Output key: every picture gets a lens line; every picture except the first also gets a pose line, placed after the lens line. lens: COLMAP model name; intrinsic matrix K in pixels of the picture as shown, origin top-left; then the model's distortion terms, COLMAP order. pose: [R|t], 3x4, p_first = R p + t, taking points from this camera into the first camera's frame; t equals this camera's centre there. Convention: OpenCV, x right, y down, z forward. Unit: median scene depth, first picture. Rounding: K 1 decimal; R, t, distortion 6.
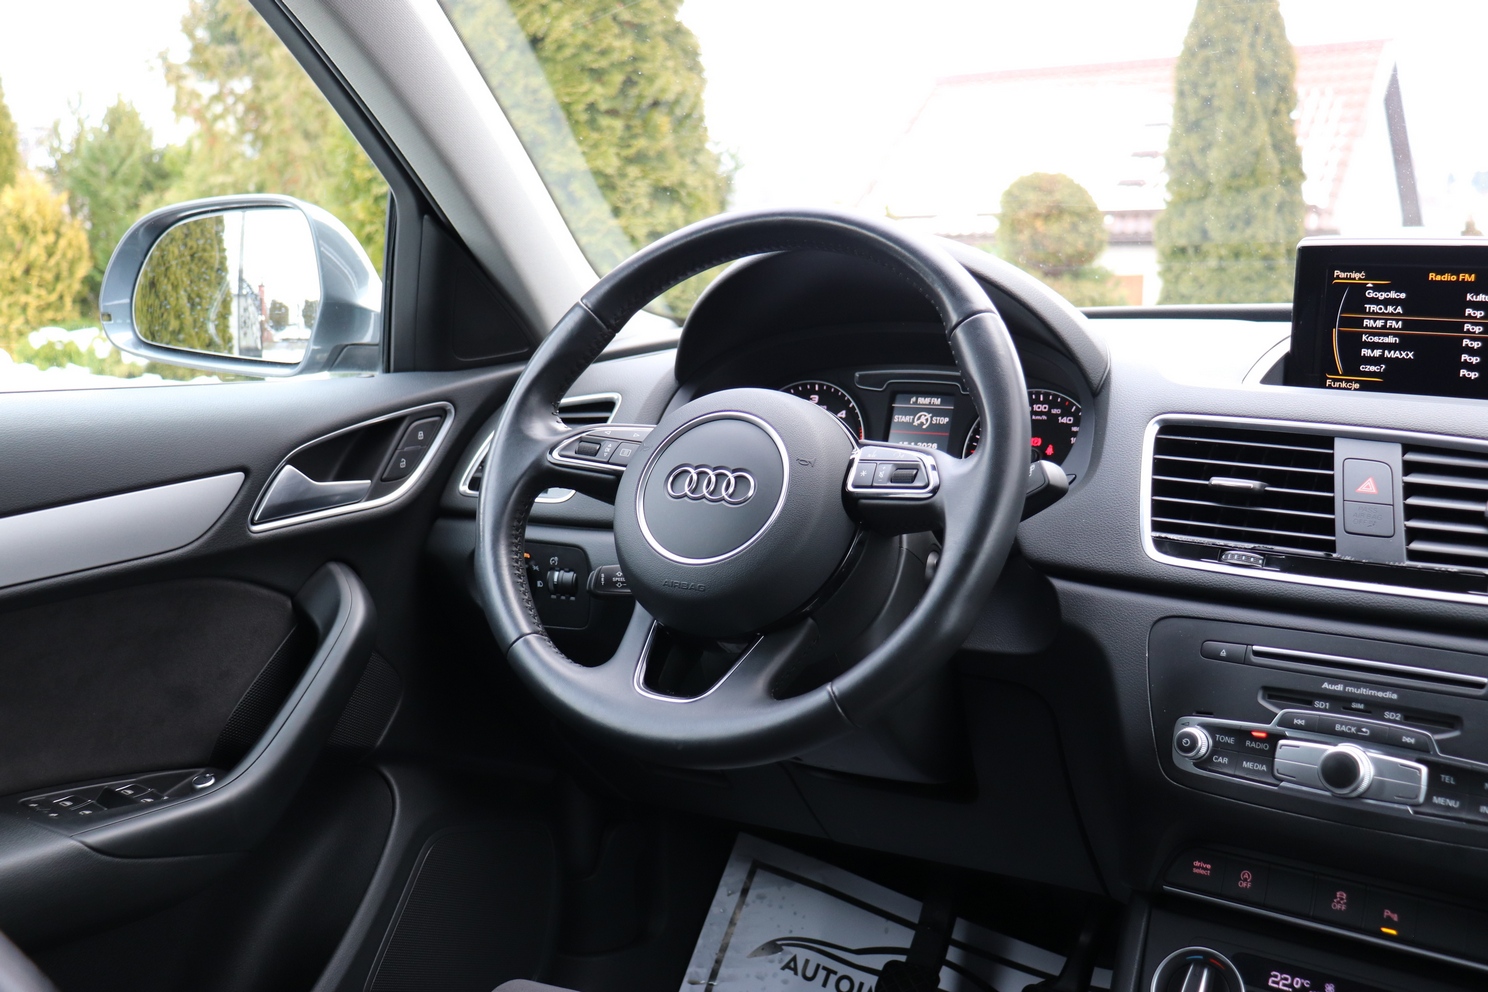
lens RADIAL K [[1541.4, 0, 714.8], [0, 1541.4, 493.4], [0, 0, 1]] dist [-0.127676, 0.193473]
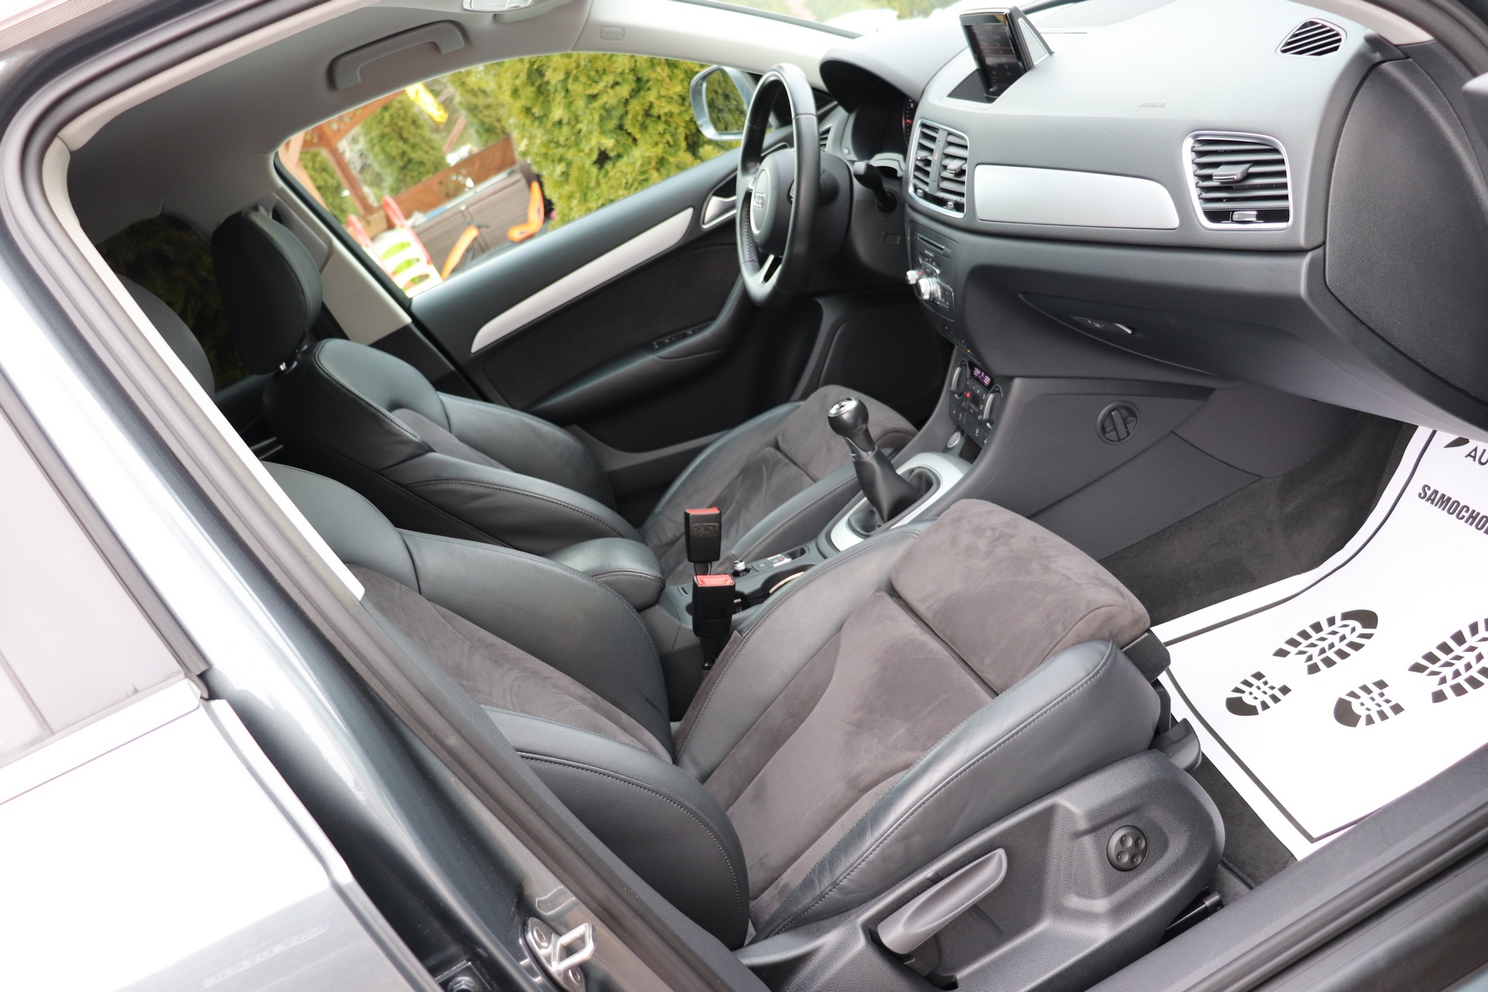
lens RADIAL K [[1234.3, 0, 726.8], [0, 1234.3, 485.7], [0, 0, 1]] dist [-0.180768, 0.164012]
pose [[0.641146, -0.002292, -0.767415, 1.466297], [0.307370, 0.917049, 0.254057, -0.098207], [0.703175, -0.398768, 0.588667, -0.393997]]
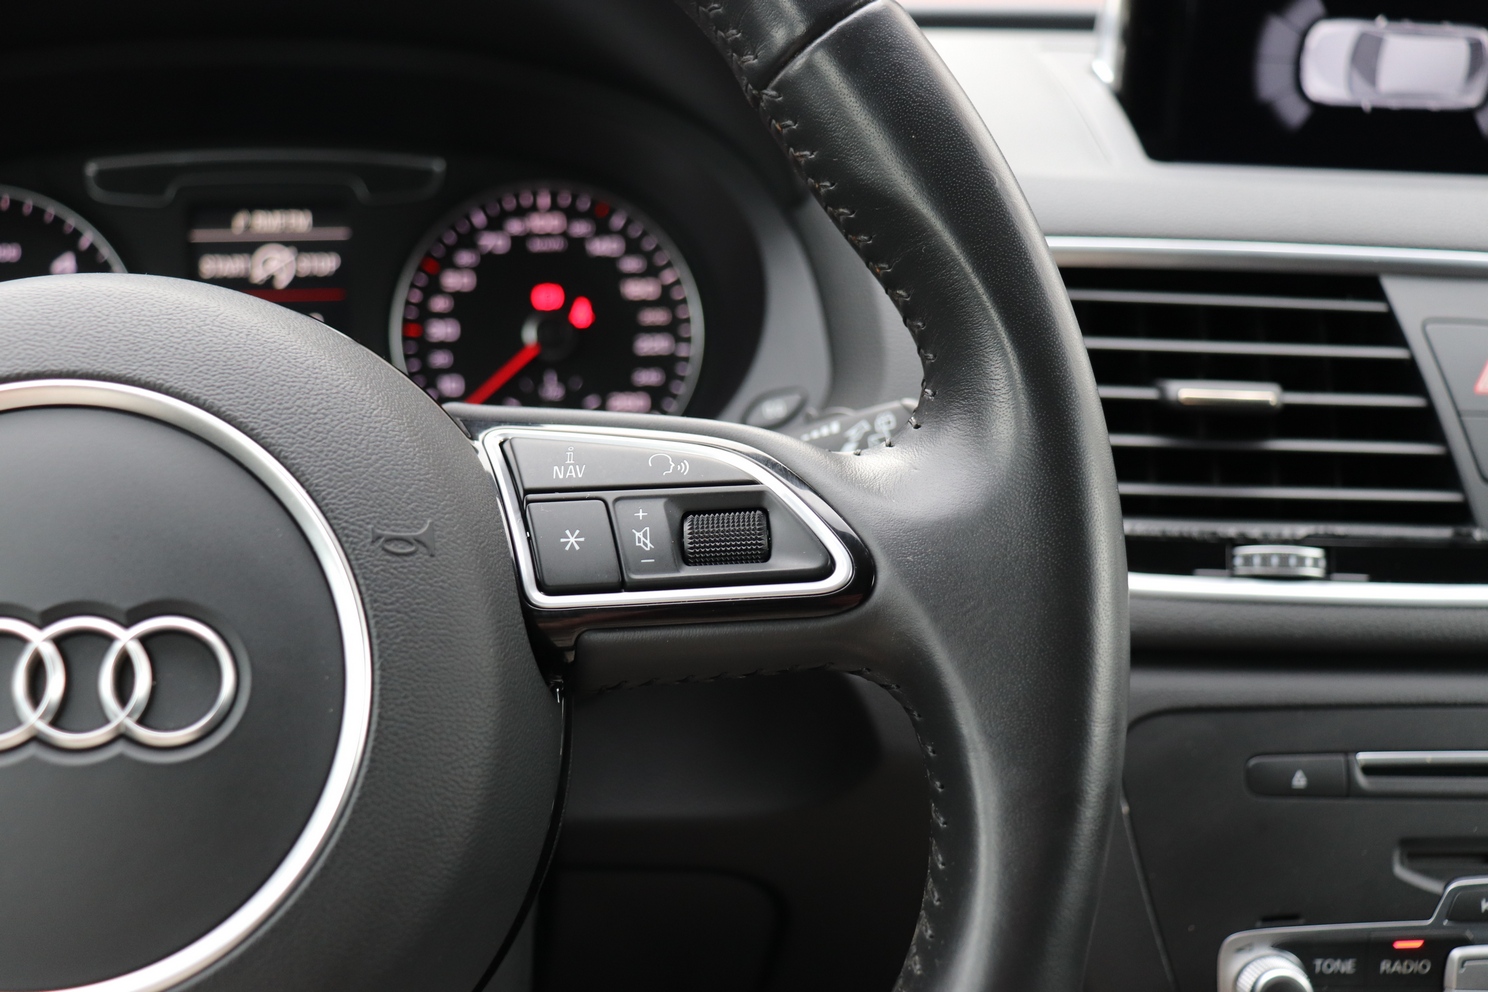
lens RADIAL K [[1599.7, 0, 727.6], [0, 1599.7, 493.8], [0, 0, 1]] dist [-0.089810, 0.176230]
pose [[0.774667, -0.174761, 0.607741, -0.067354], [0.073336, 0.979397, 0.188155, -0.076155], [-0.628102, -0.101188, 0.771524, 0.709363]]
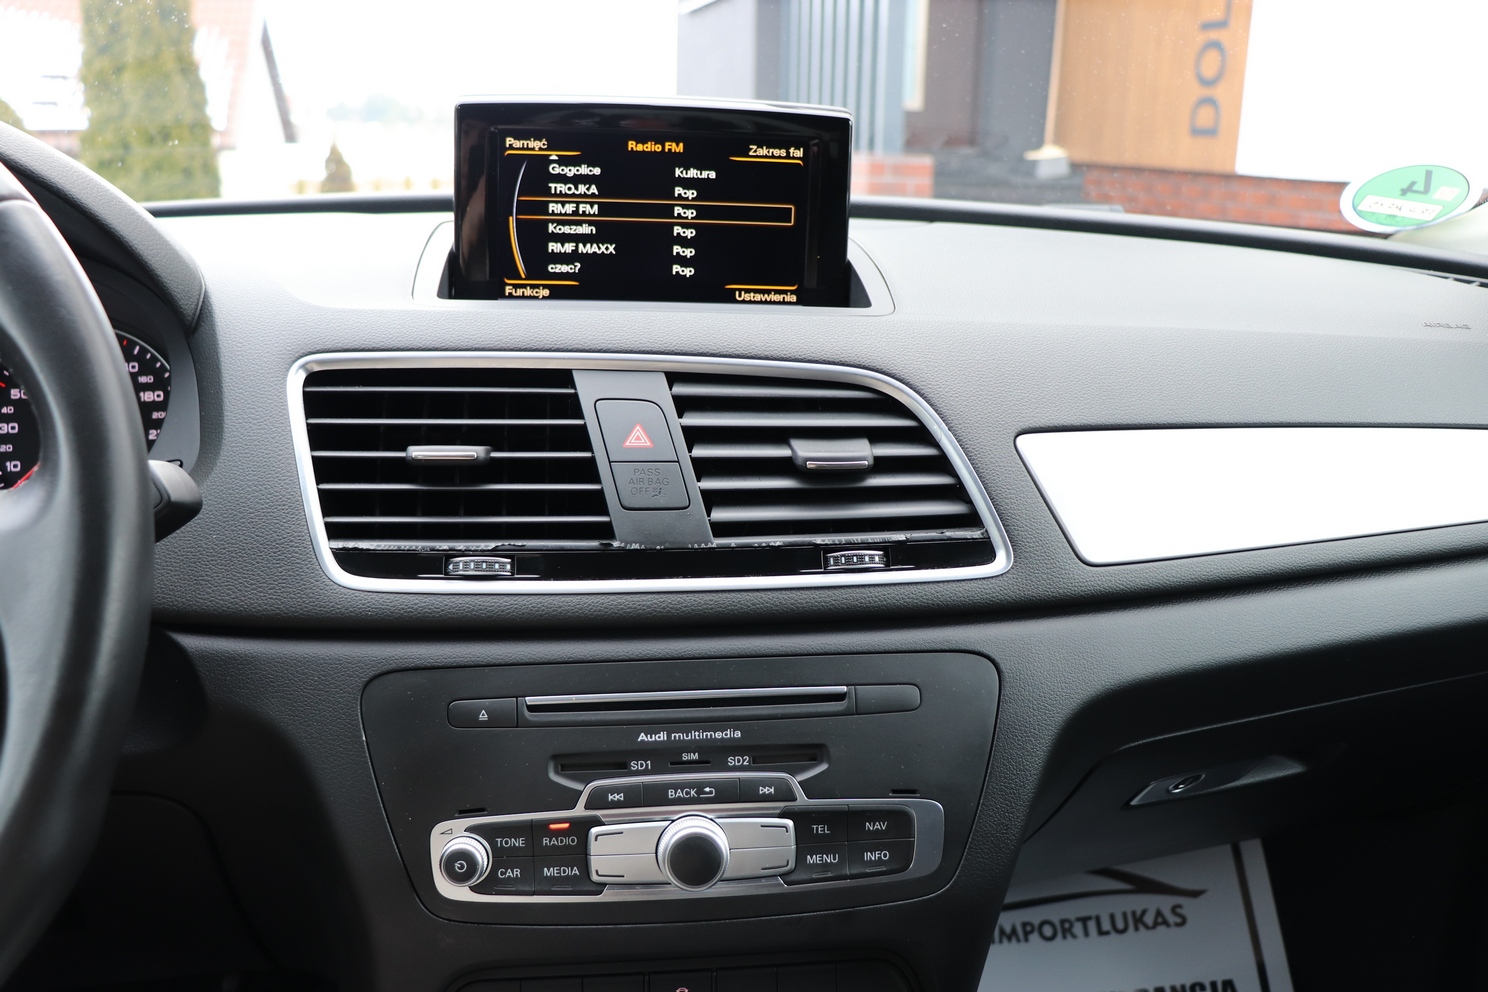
lens RADIAL K [[1234.3, 0, 726.8], [0, 1234.3, 485.7], [0, 0, 1]] dist [-0.180768, 0.164012]
pose [[0.715459, -0.157291, 0.680719, 0.061494], [0.087098, 0.986807, 0.136475, -0.053683], [-0.693204, -0.038352, 0.719720, 0.519214]]
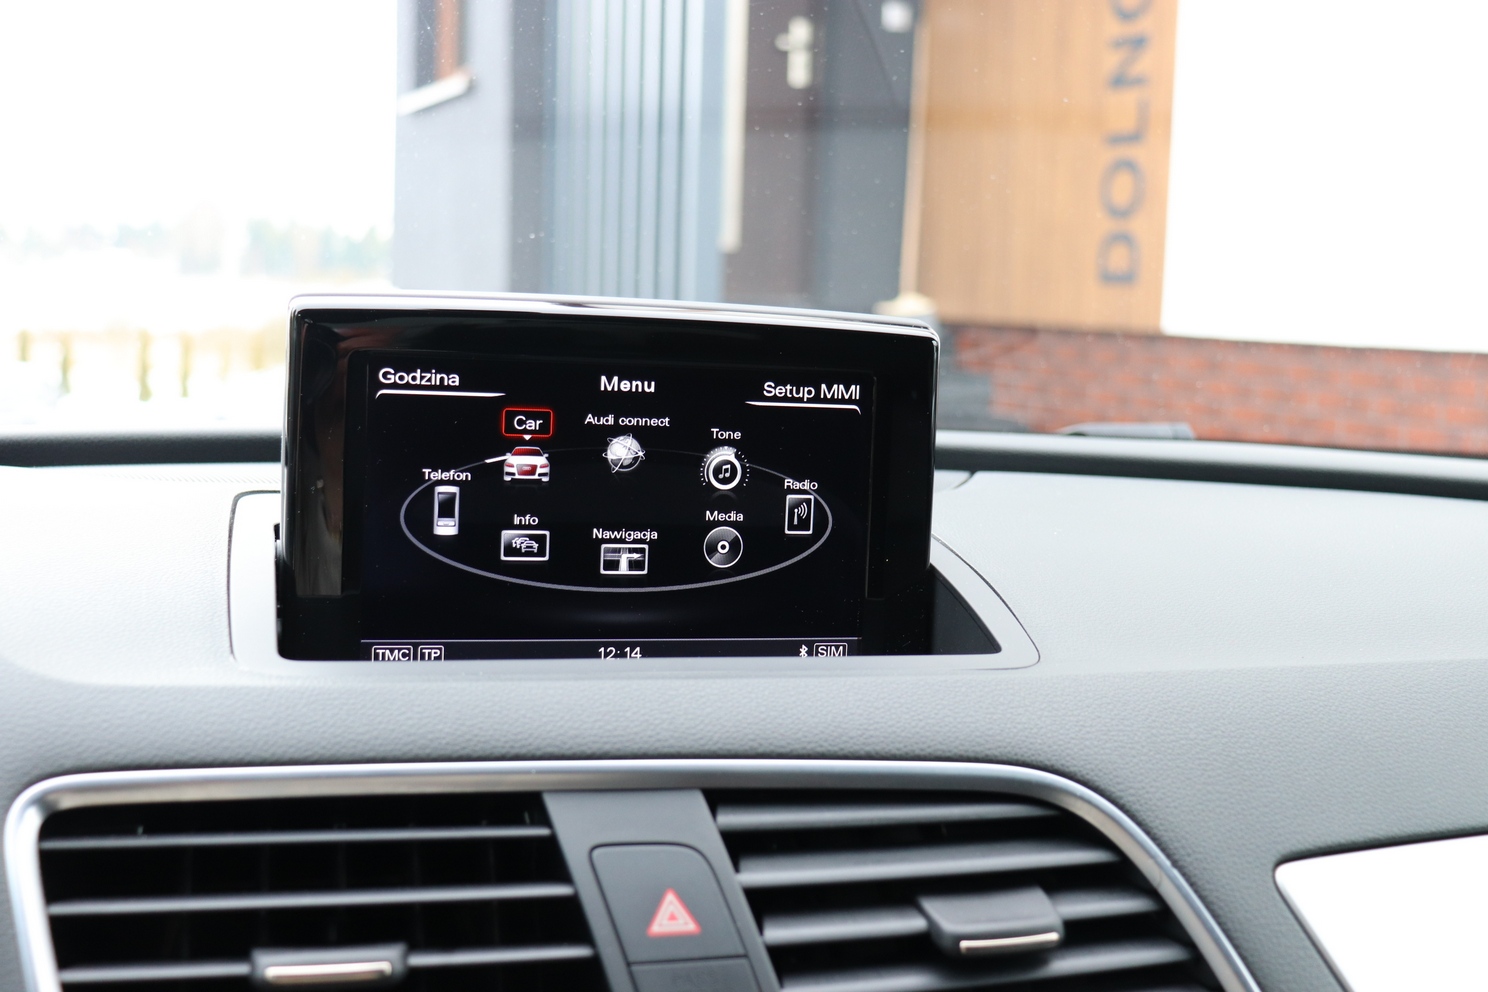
lens RADIAL K [[1720.2, 0, 744.0], [0, 1720.2, 496.0], [0, 0, 1]] dist [-0.081026, 0.052232]
pose [[0.583052, -0.056770, 0.810449, 0.076021], [0.096063, 0.995375, 0.000614, -0.105786], [-0.806736, 0.077496, 0.585809, 0.663284]]
